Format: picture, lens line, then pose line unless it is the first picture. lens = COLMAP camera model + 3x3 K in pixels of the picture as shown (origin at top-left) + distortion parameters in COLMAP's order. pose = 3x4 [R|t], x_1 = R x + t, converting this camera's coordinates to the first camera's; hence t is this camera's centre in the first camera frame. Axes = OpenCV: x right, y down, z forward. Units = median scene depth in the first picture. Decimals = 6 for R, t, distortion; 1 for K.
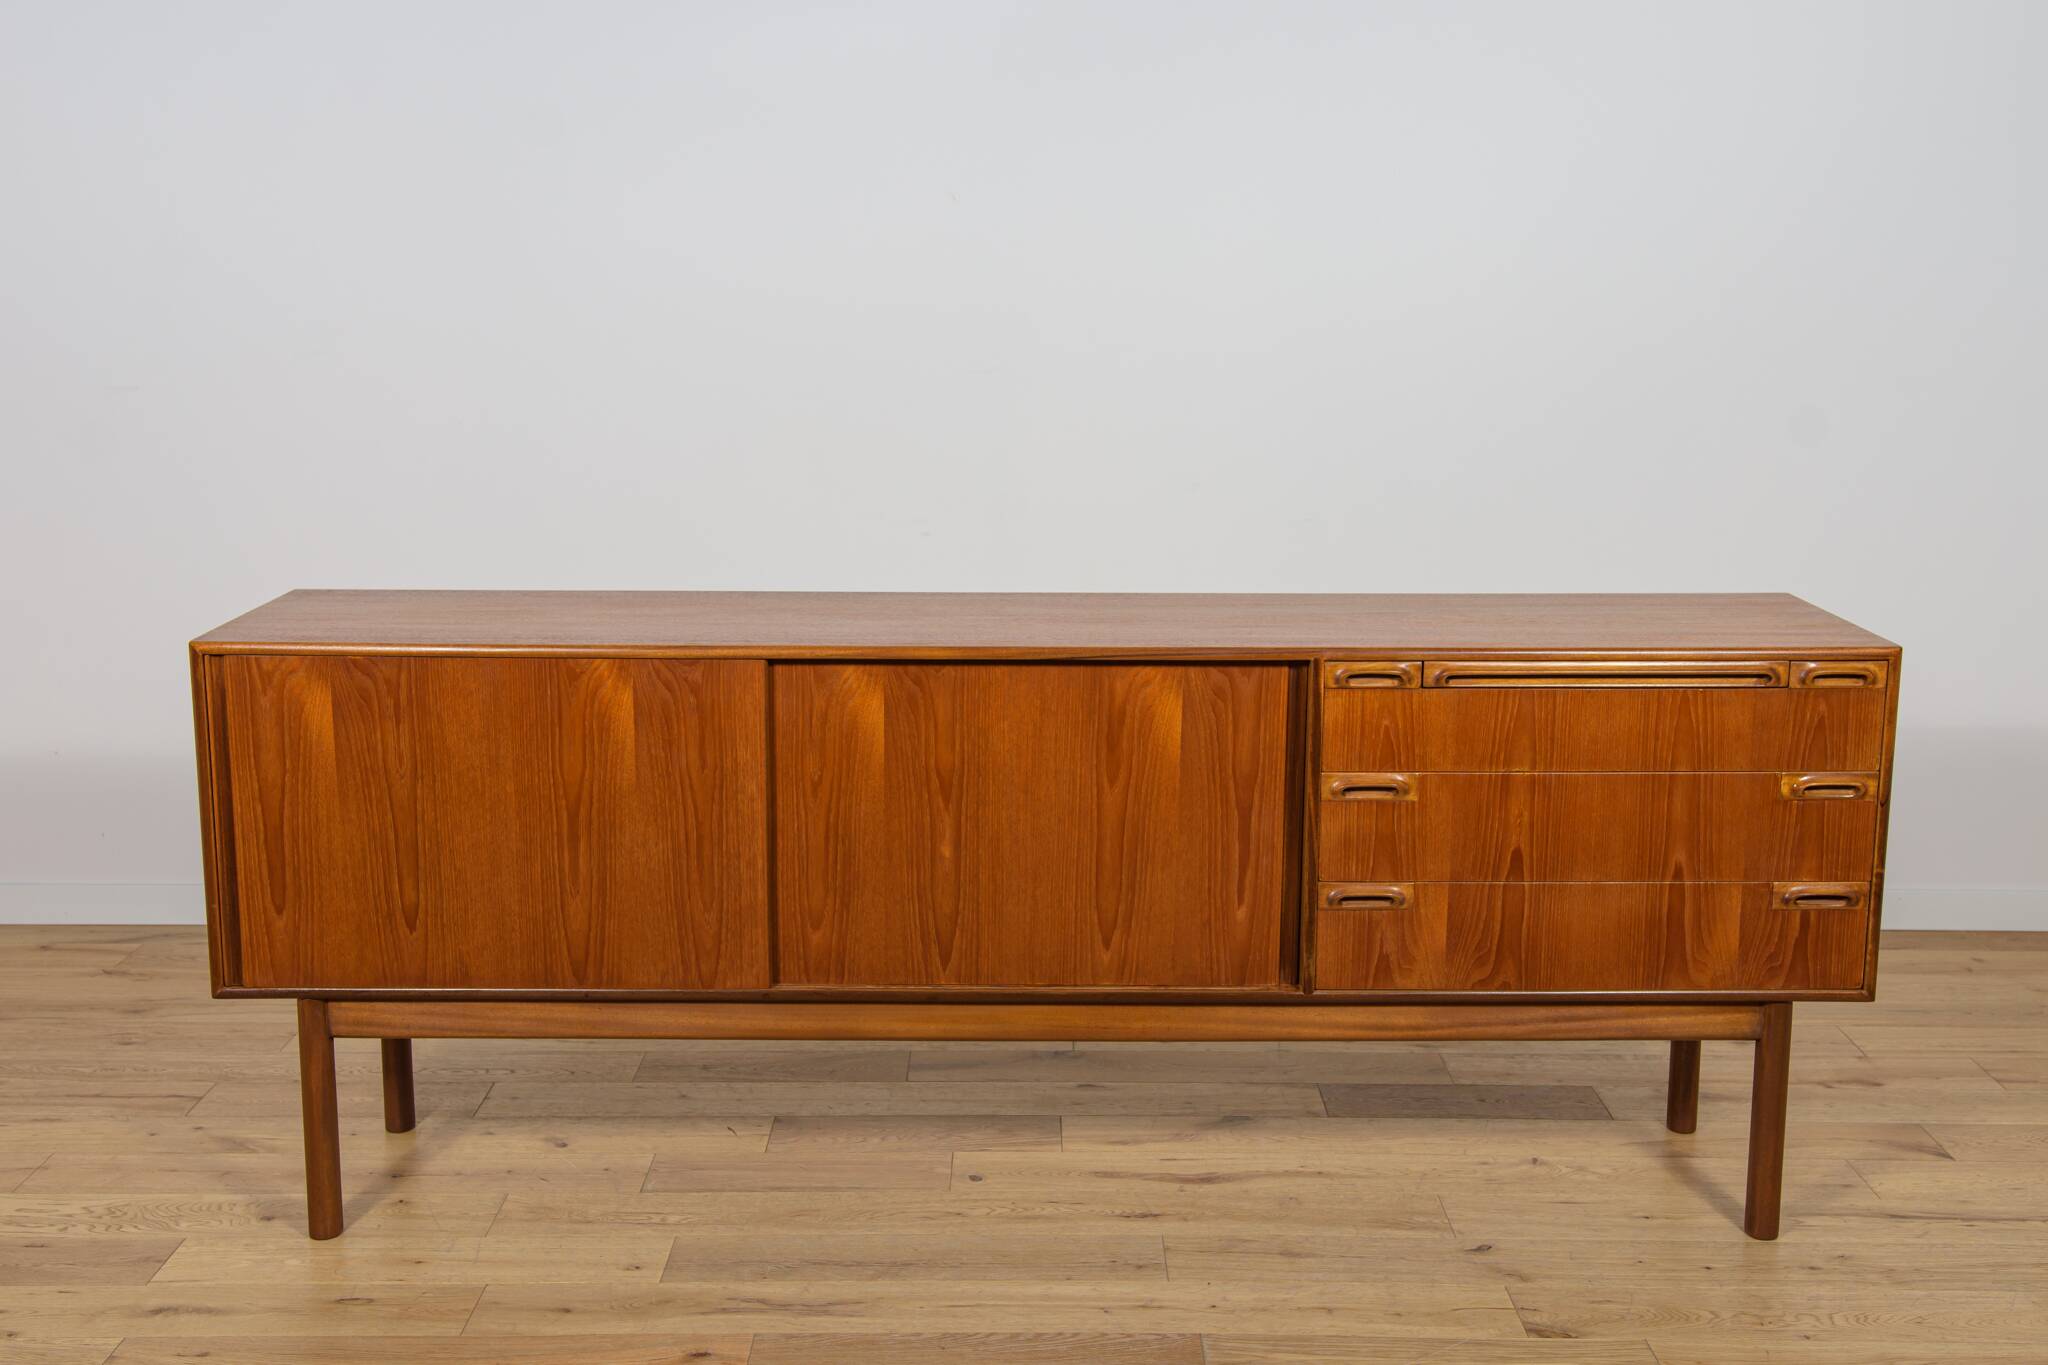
lens RADIAL K [[2294.5, 0, 1031.9], [0, 2294.5, 689.1], [0, 0, 1]] dist [0.032731, 0.000000]
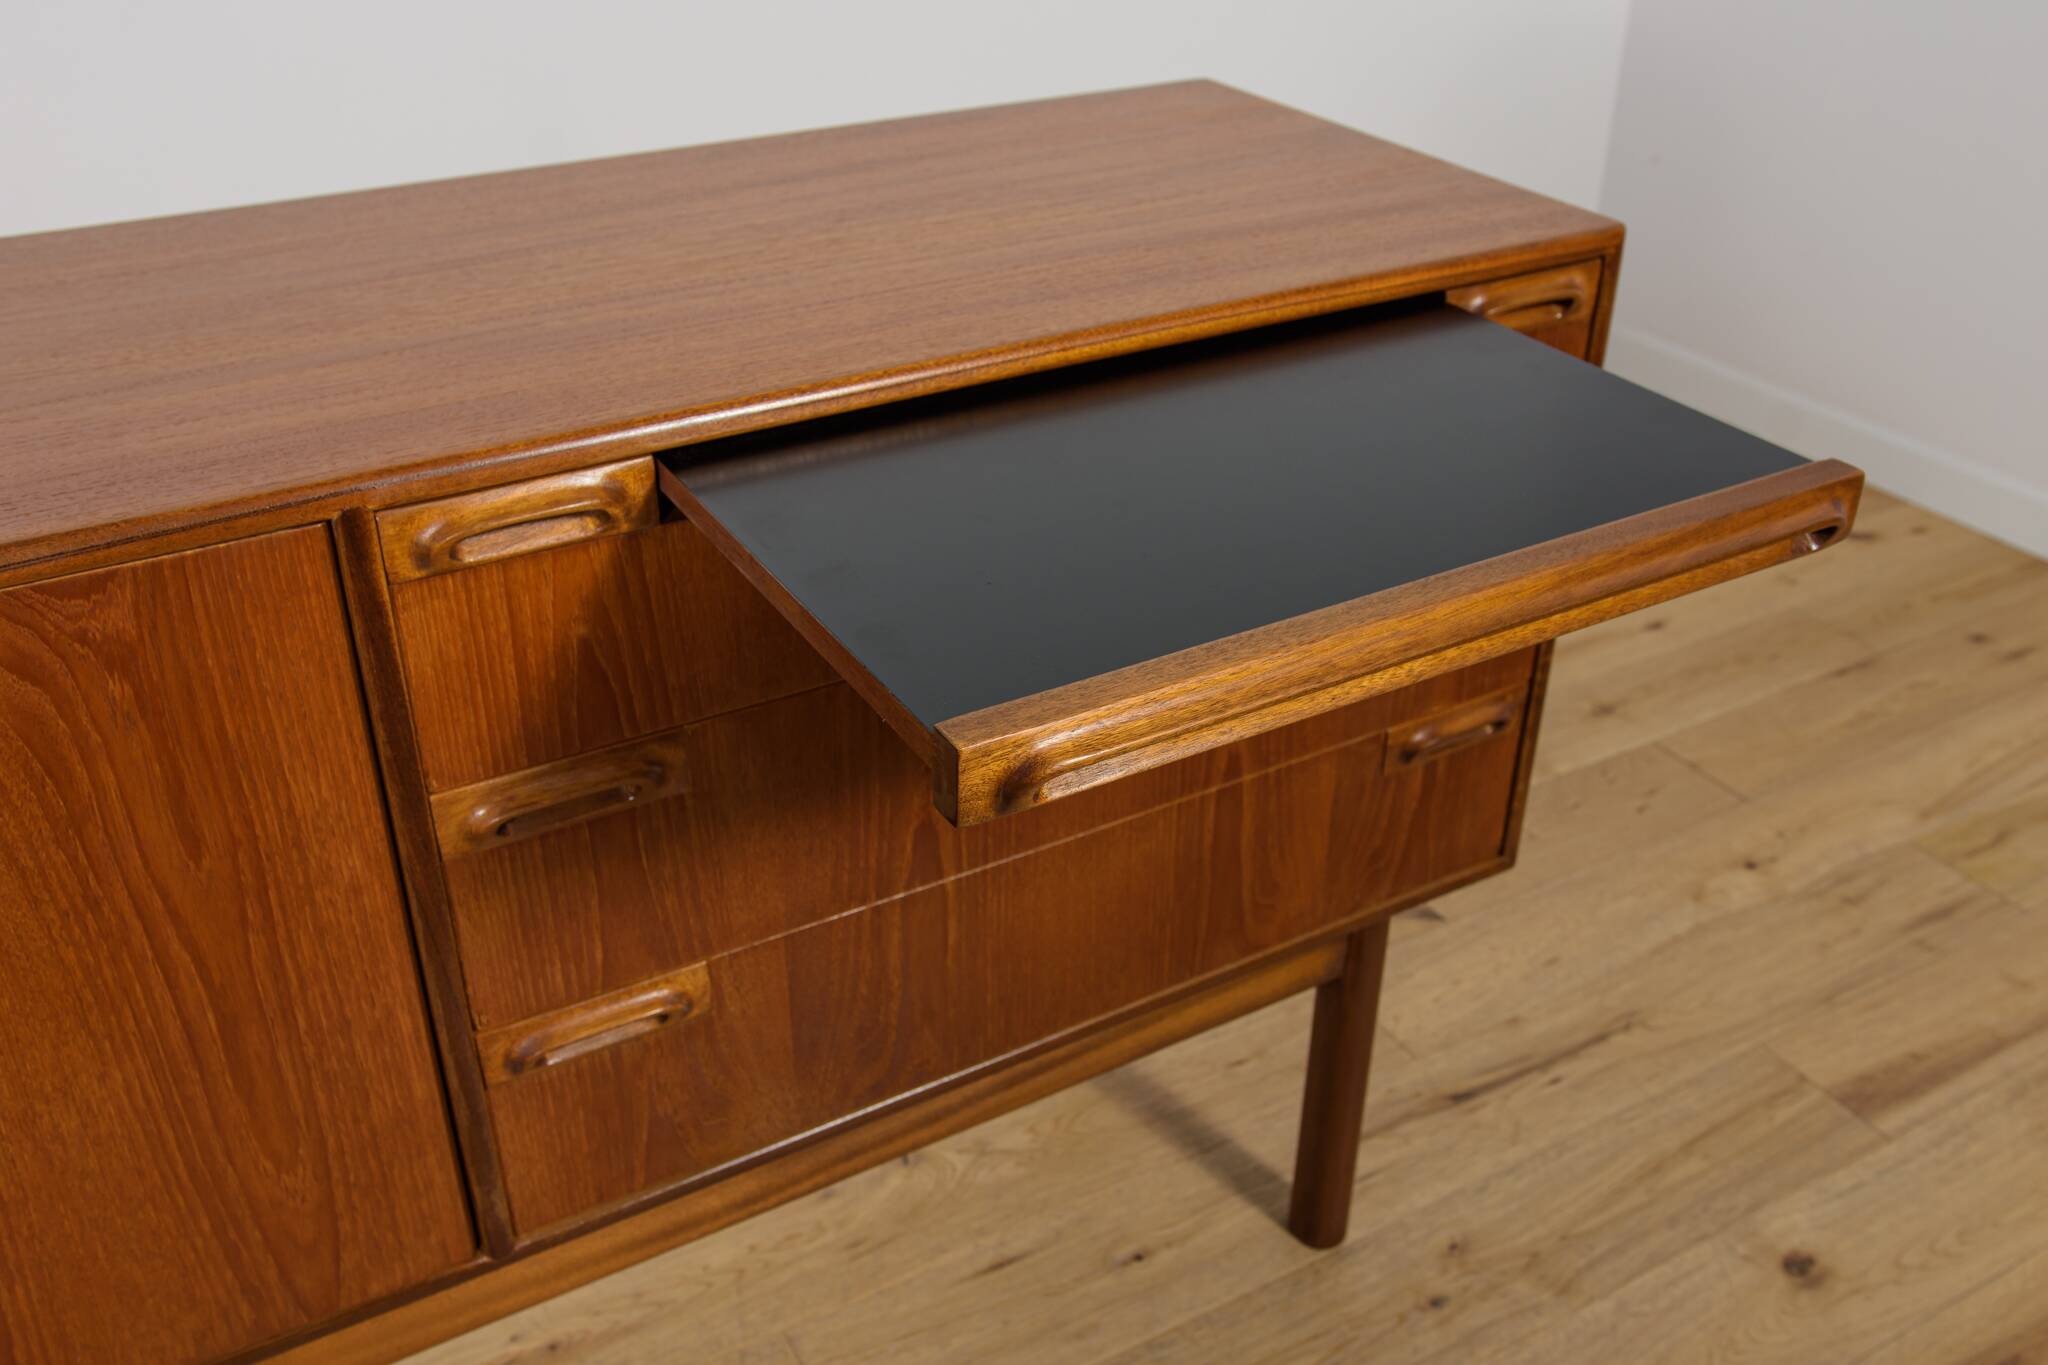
lens RADIAL K [[1826.5, 0, 1030.6], [0, 1826.5, 692.2], [0, 0, 1]] dist [-0.034299, 0.017326]
pose [[0.867646, -0.251565, 0.428841, 0.088760], [0.093584, 0.929761, 0.356070, -0.071143], [-0.488295, -0.268810, 0.830247, 0.713903]]
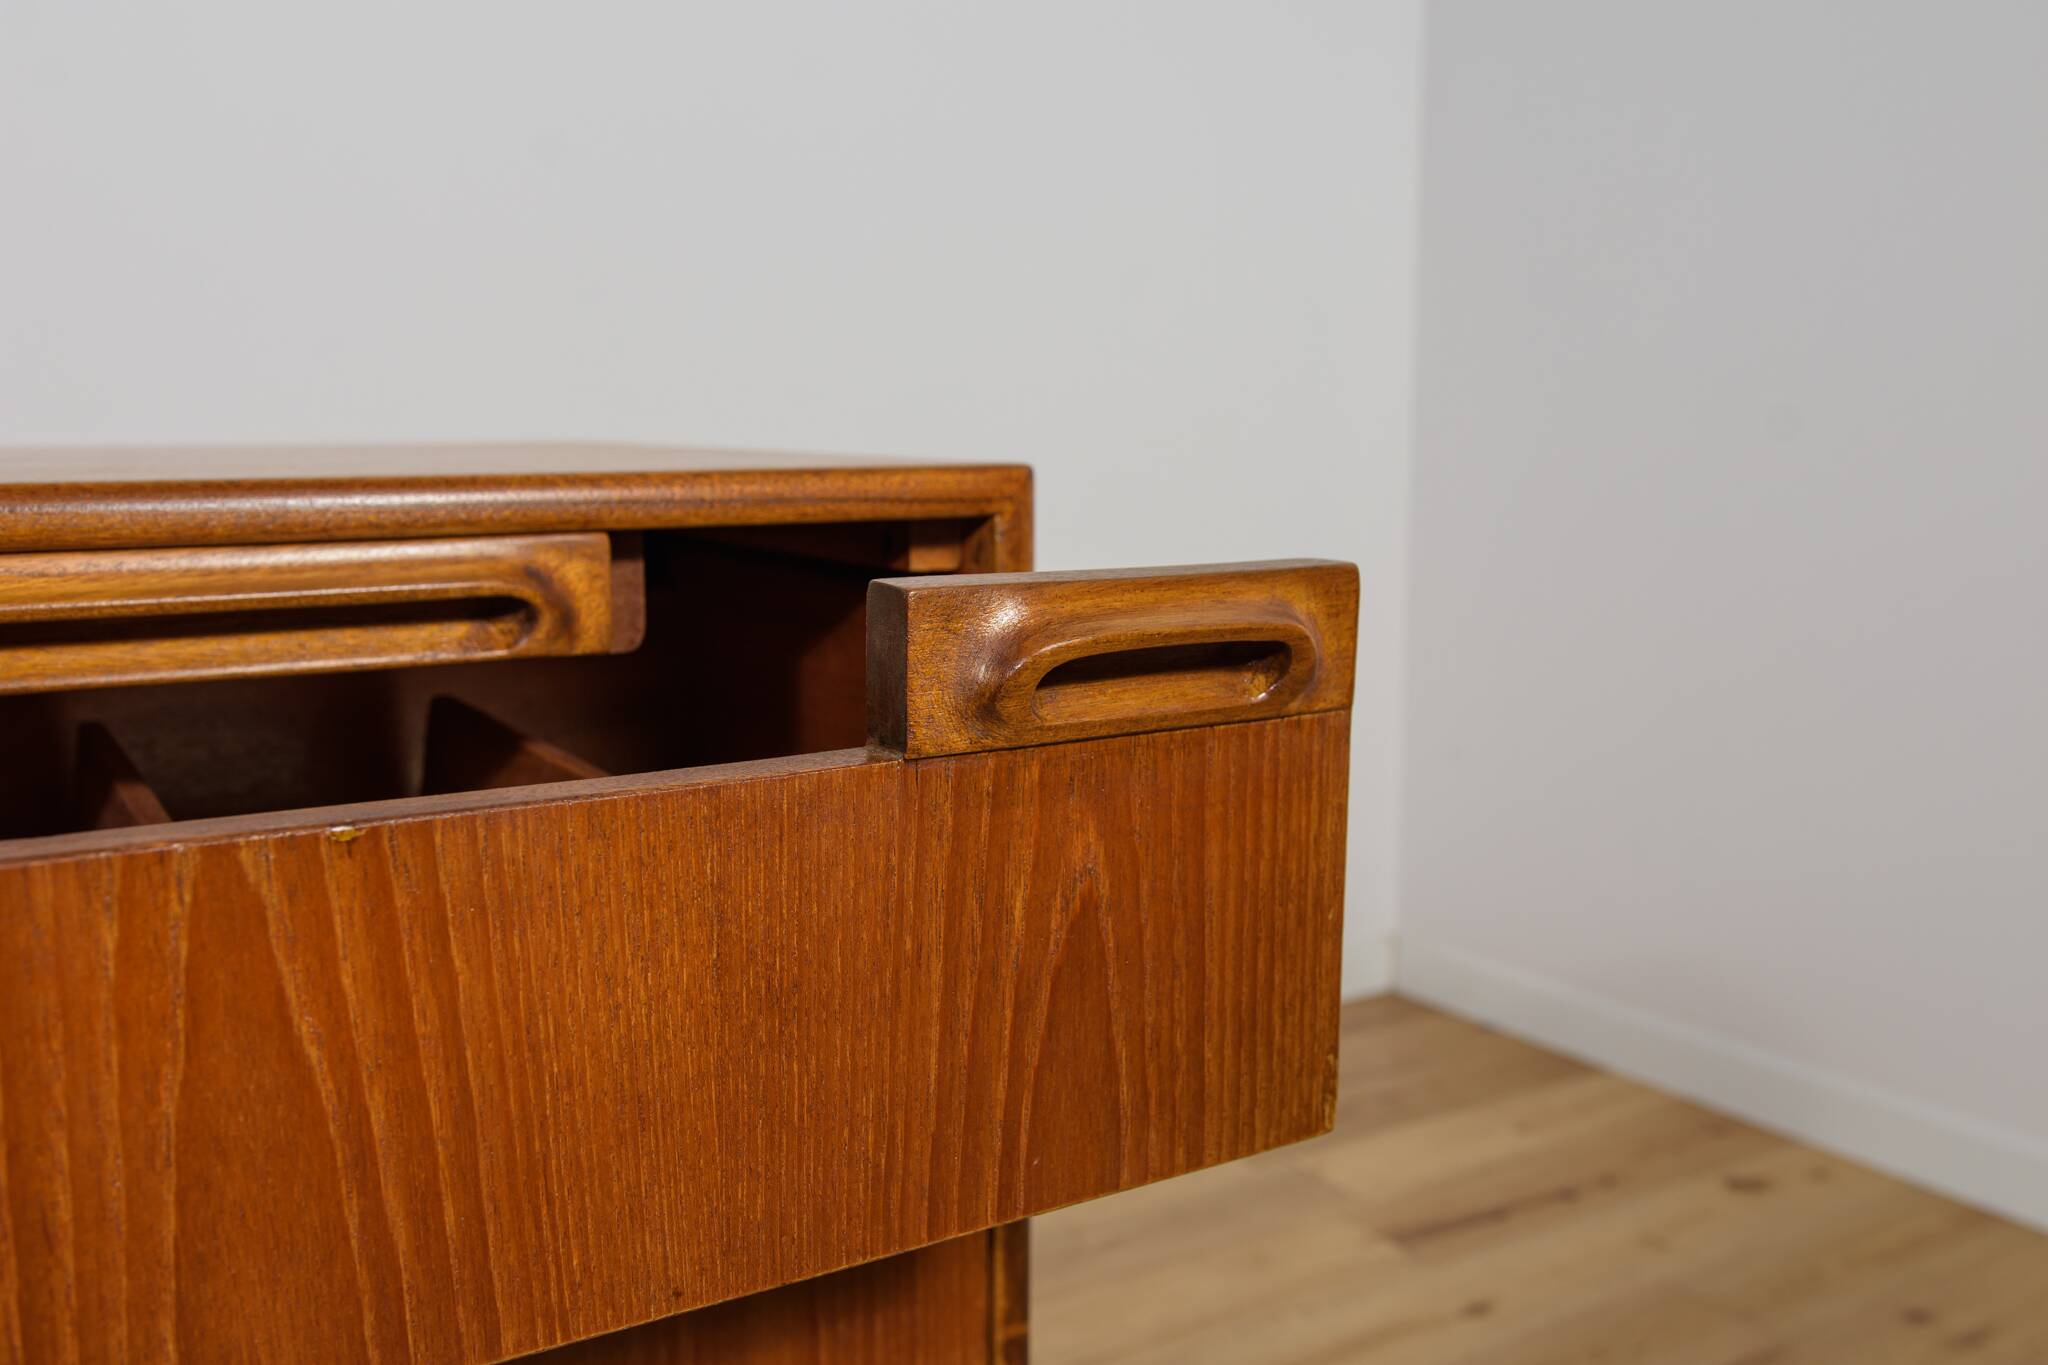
lens RADIAL K [[1826.5, 0, 1019.0], [0, 1826.5, 698.2], [0, 0, 1]] dist [-0.034299, 0.017326]
pose [[0.850532, -0.080413, 0.519740, 0.265246], [0.097500, 0.995220, -0.005578, -0.003002], [-0.516807, 0.055419, 0.854306, 0.872928]]
